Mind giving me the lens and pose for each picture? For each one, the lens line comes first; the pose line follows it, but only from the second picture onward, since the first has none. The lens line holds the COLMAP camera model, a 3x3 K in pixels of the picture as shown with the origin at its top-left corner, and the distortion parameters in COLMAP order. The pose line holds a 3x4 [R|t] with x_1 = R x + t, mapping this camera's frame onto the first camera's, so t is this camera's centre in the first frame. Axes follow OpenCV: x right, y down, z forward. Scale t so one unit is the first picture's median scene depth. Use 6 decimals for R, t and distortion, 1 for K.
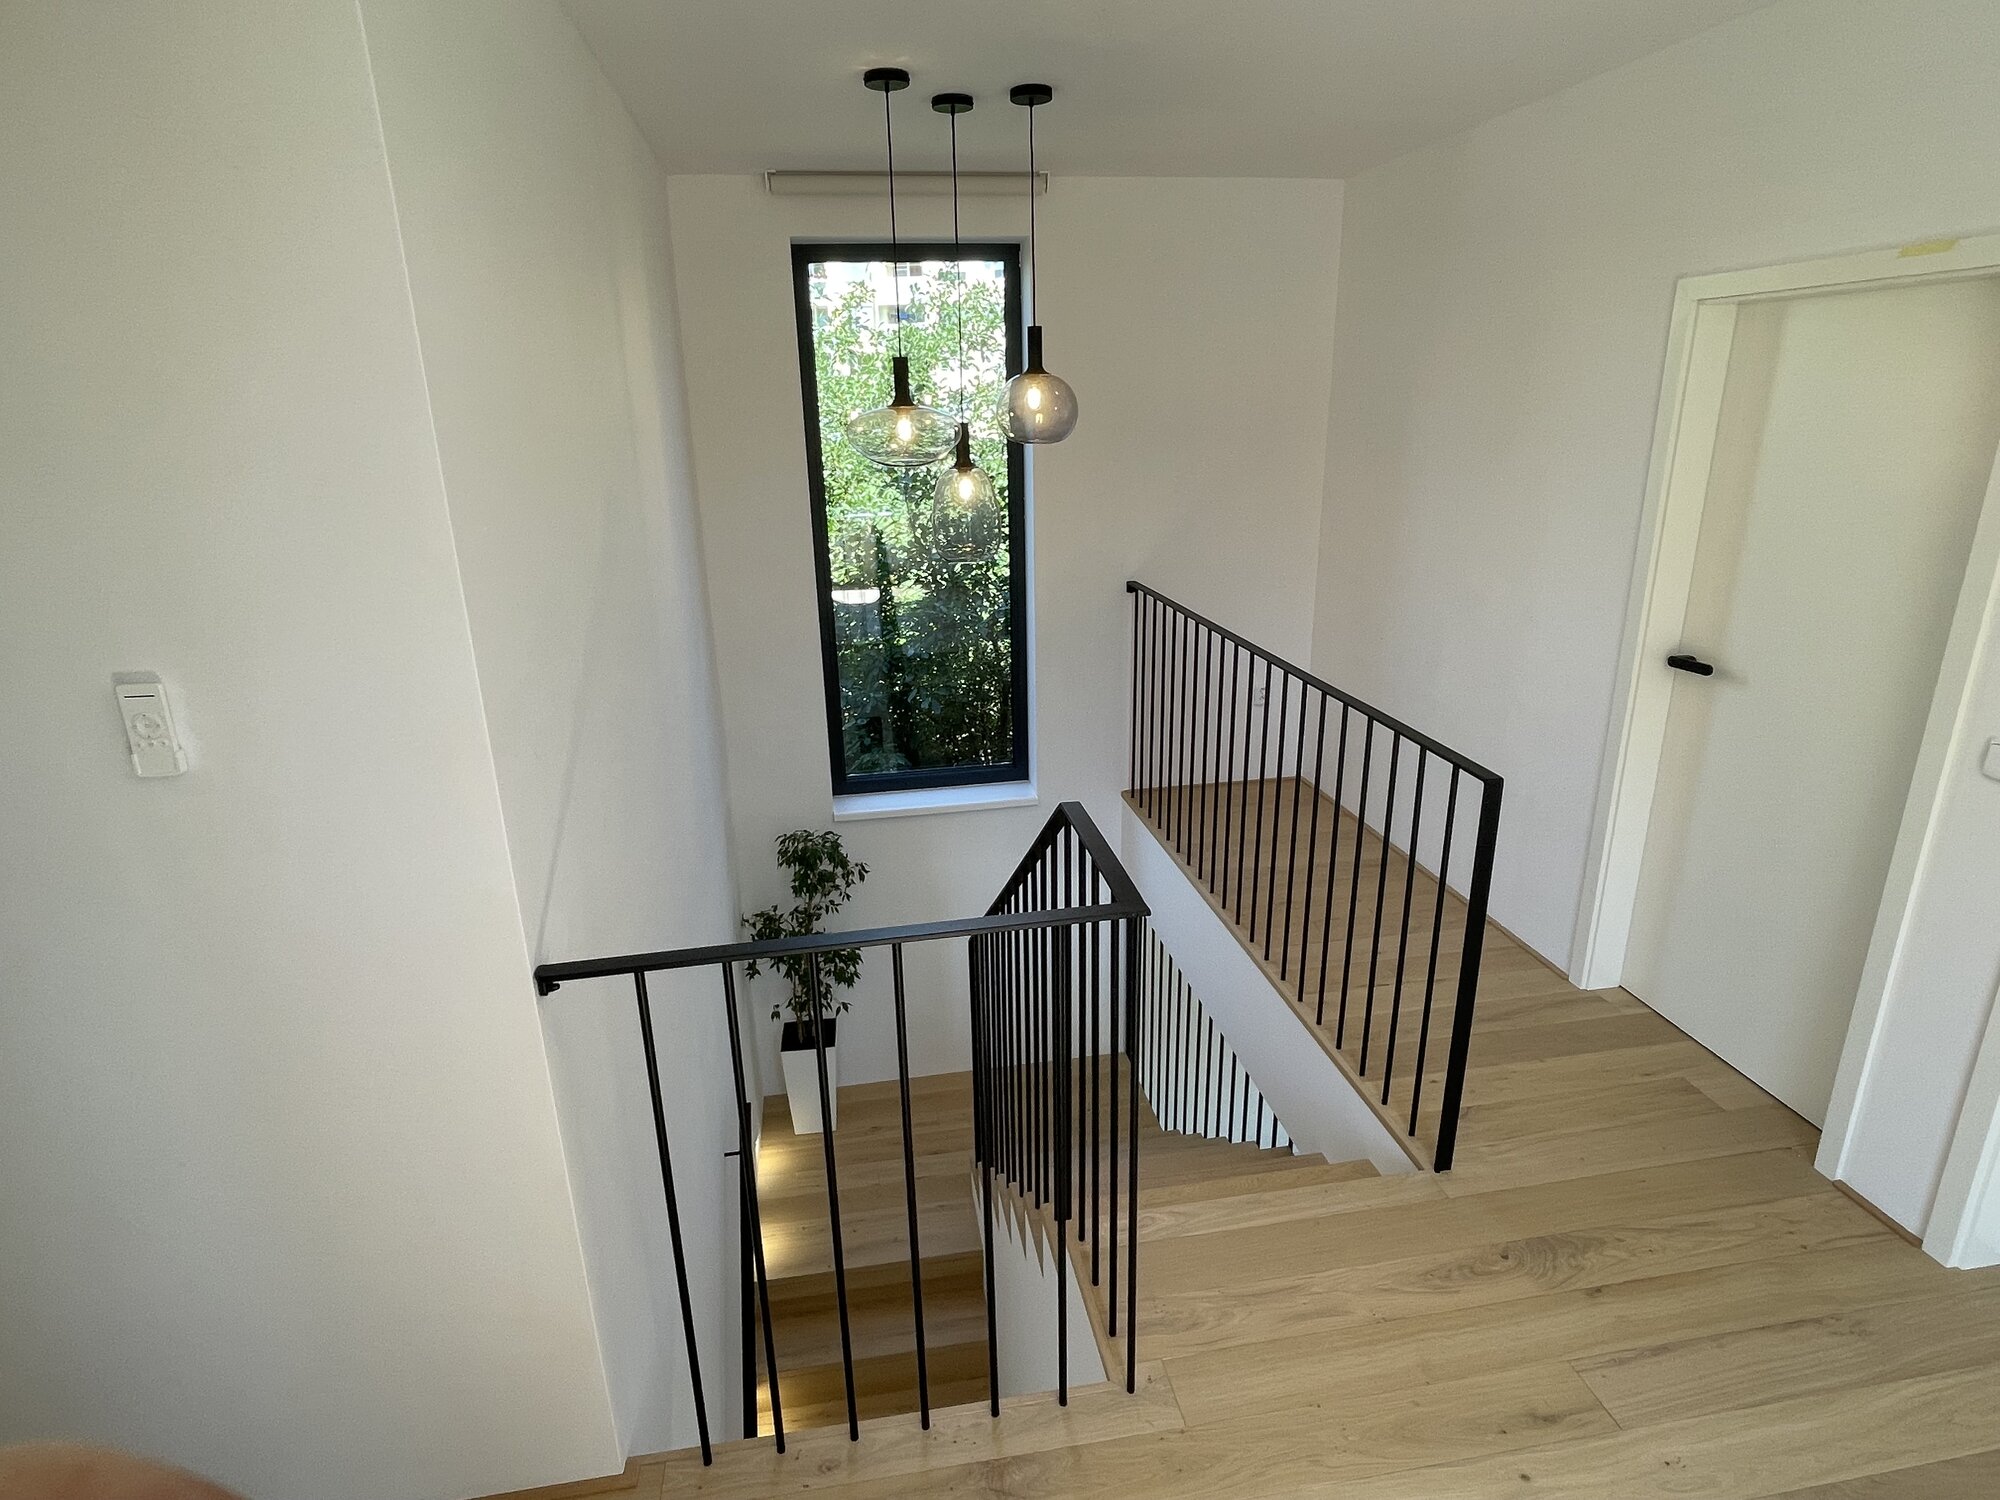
lens RADIAL K [[1089.9, 0, 1000.0], [0, 1089.9, 750.0], [0, 0, 1]] dist [-0.000699, 0.000670]
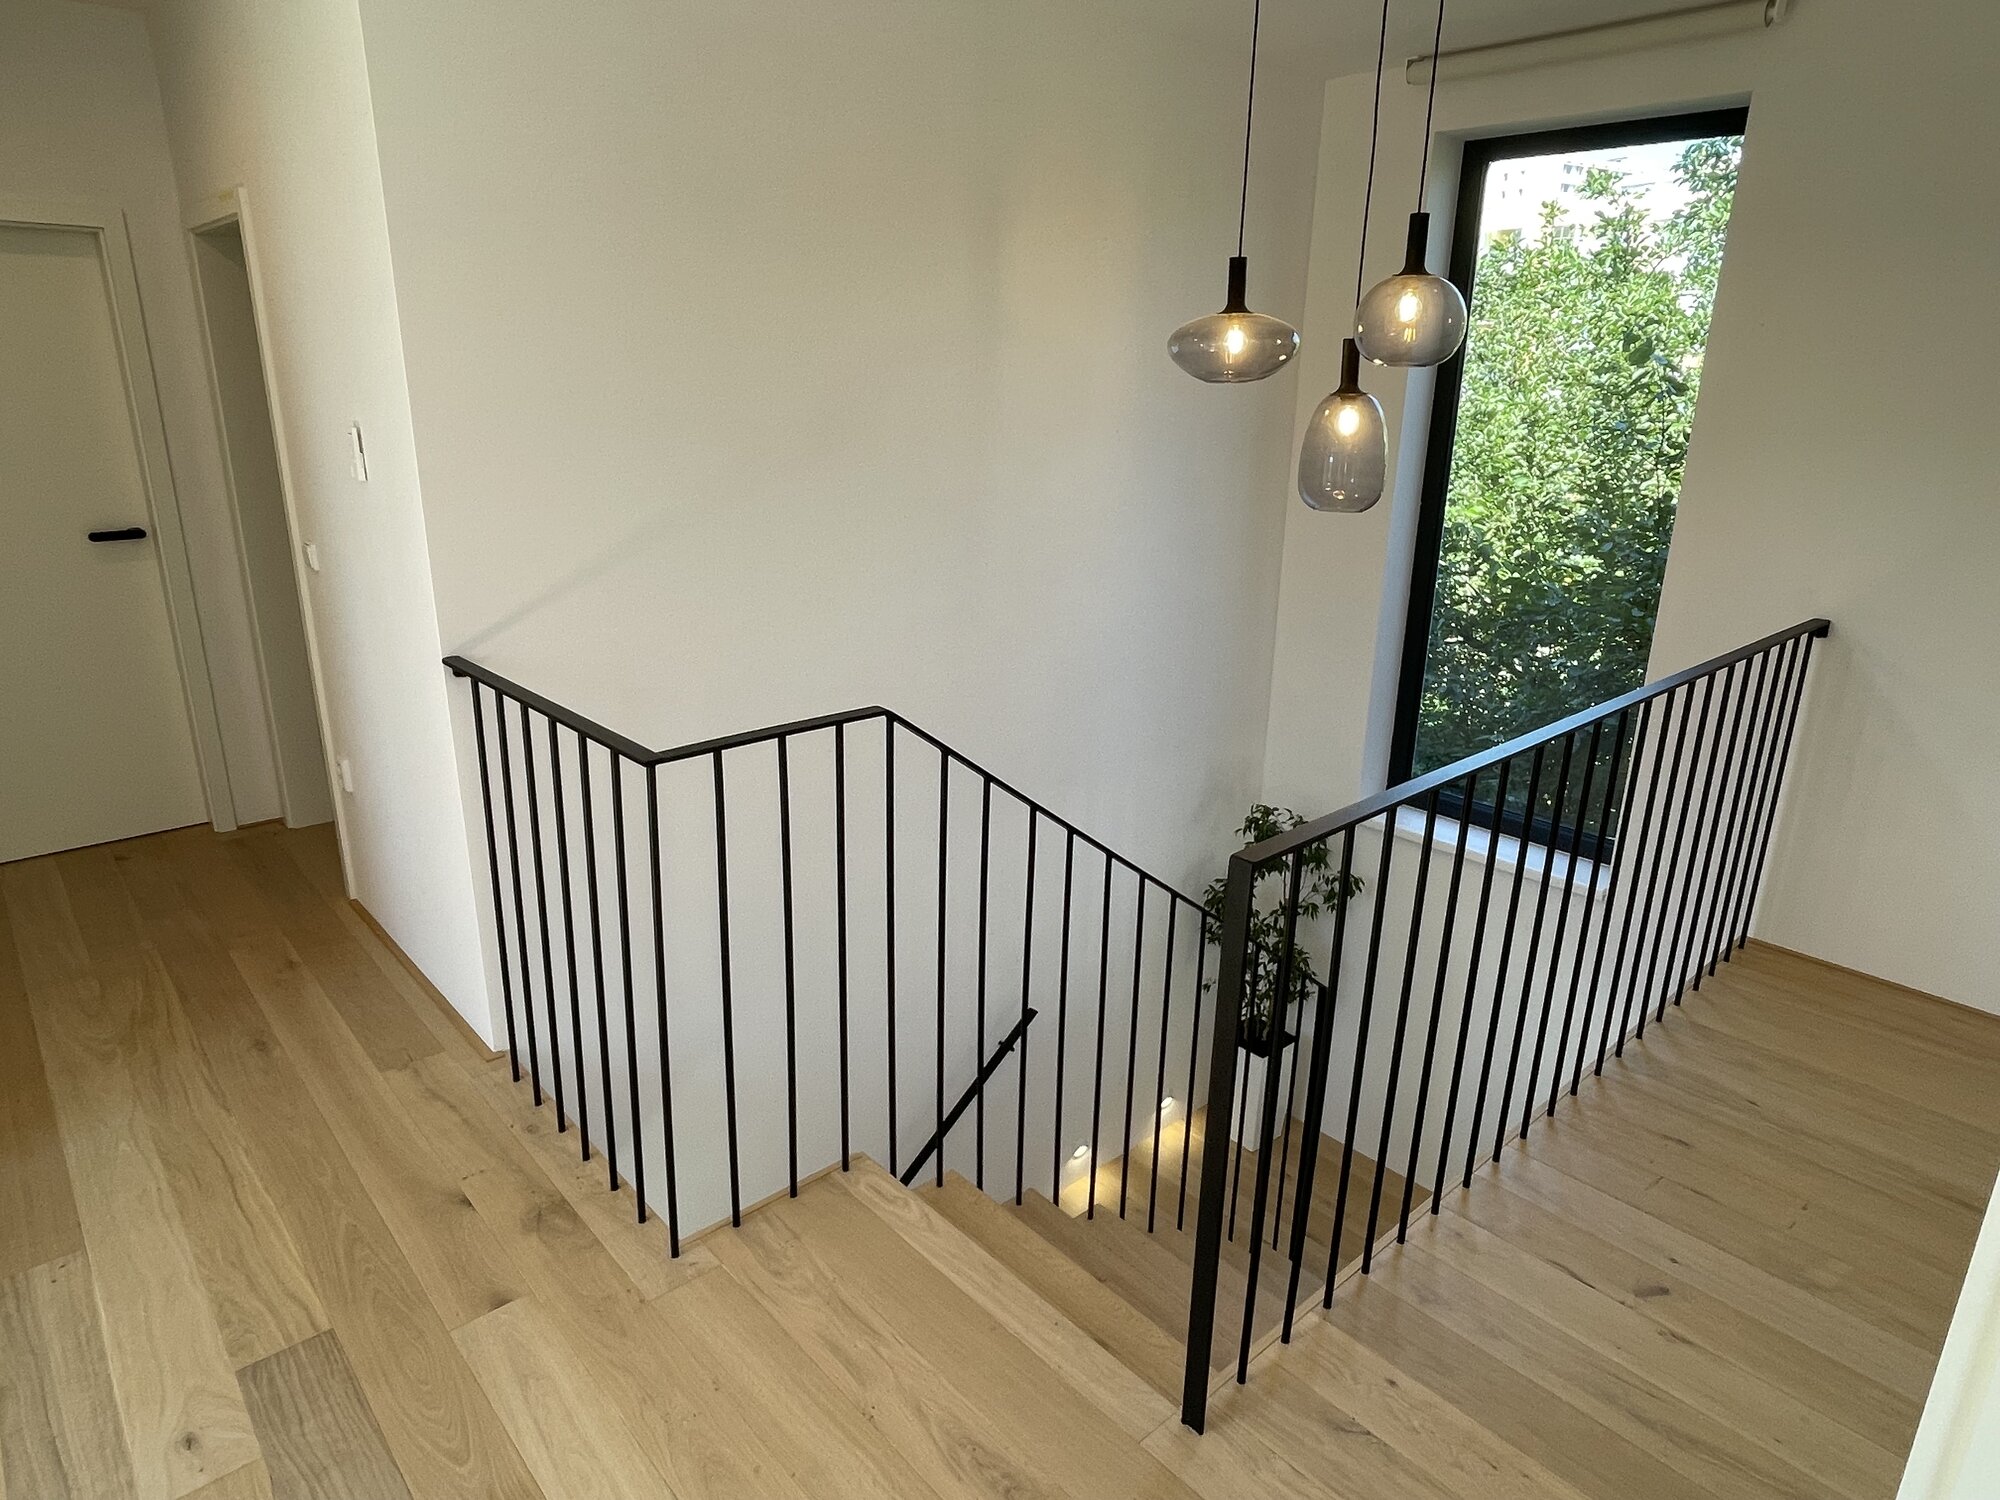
lens RADIAL K [[1203.7, 0, 1000.0], [0, 1203.7, 750.0], [0, 0, 1]] dist [0.003862, -0.012785]
pose [[0.533308, 0.289174, -0.794959, 0.926803], [-0.292102, 0.944904, 0.147758, -0.098769], [0.793888, 0.153408, 0.588394, 0.456182]]
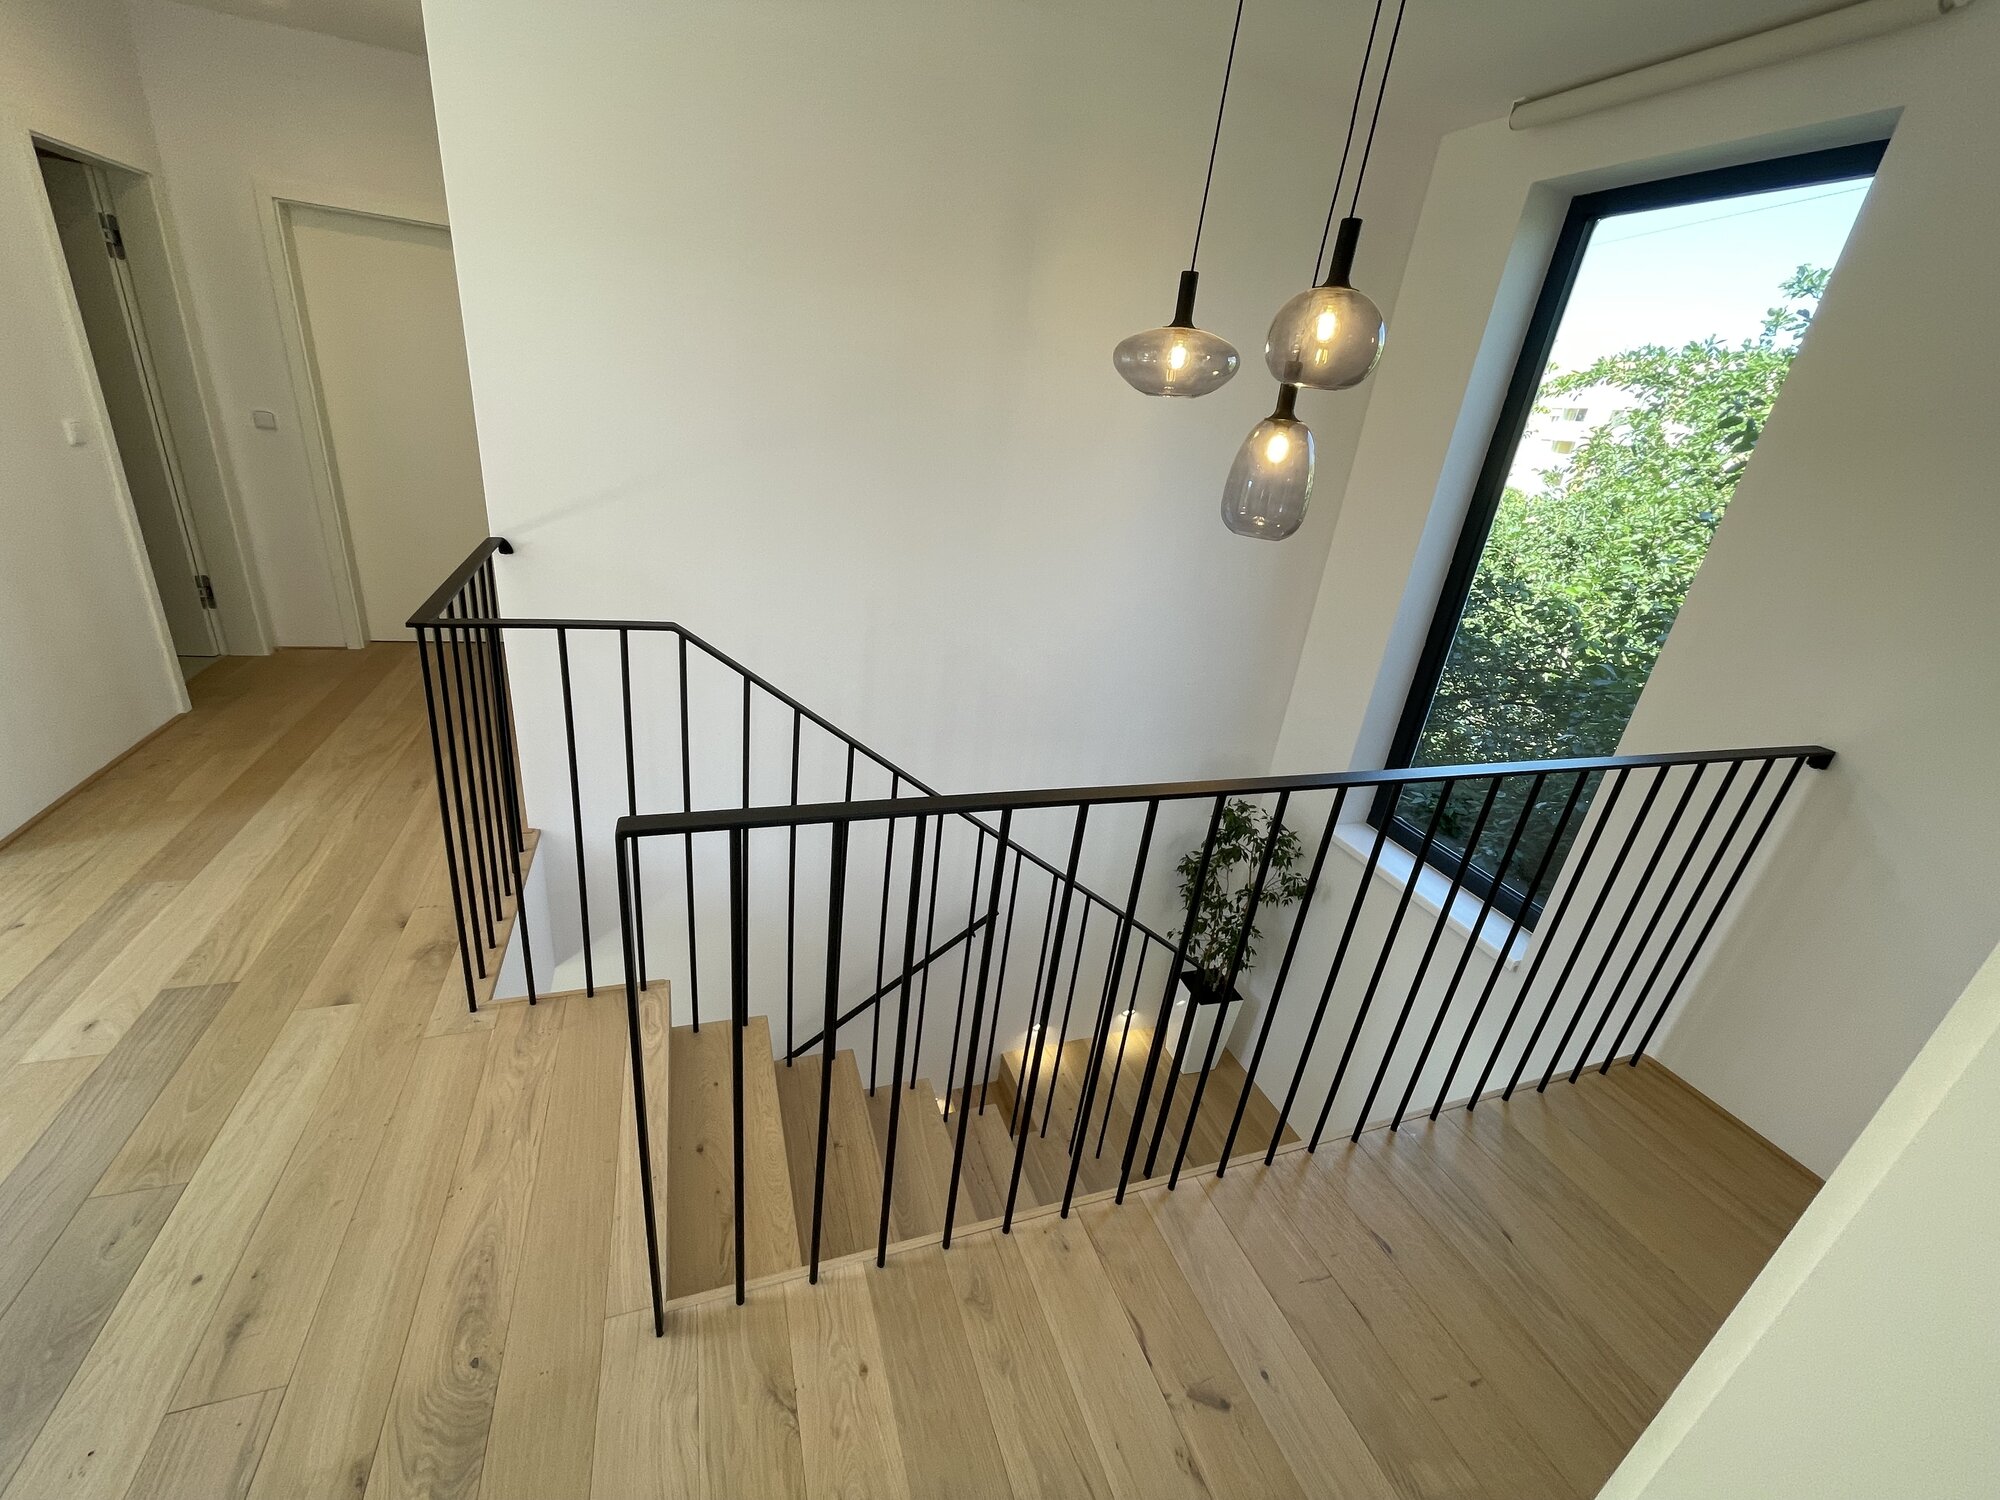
lens RADIAL K [[808.7, 0, 1000.0], [0, 808.7, 750.0], [0, 0, 1]] dist [-0.000821, -0.000503]
pose [[0.168688, 0.424657, -0.889500, 0.864334], [-0.416586, 0.848587, 0.326122, -0.238378], [0.893309, 0.315541, 0.320052, 1.035708]]
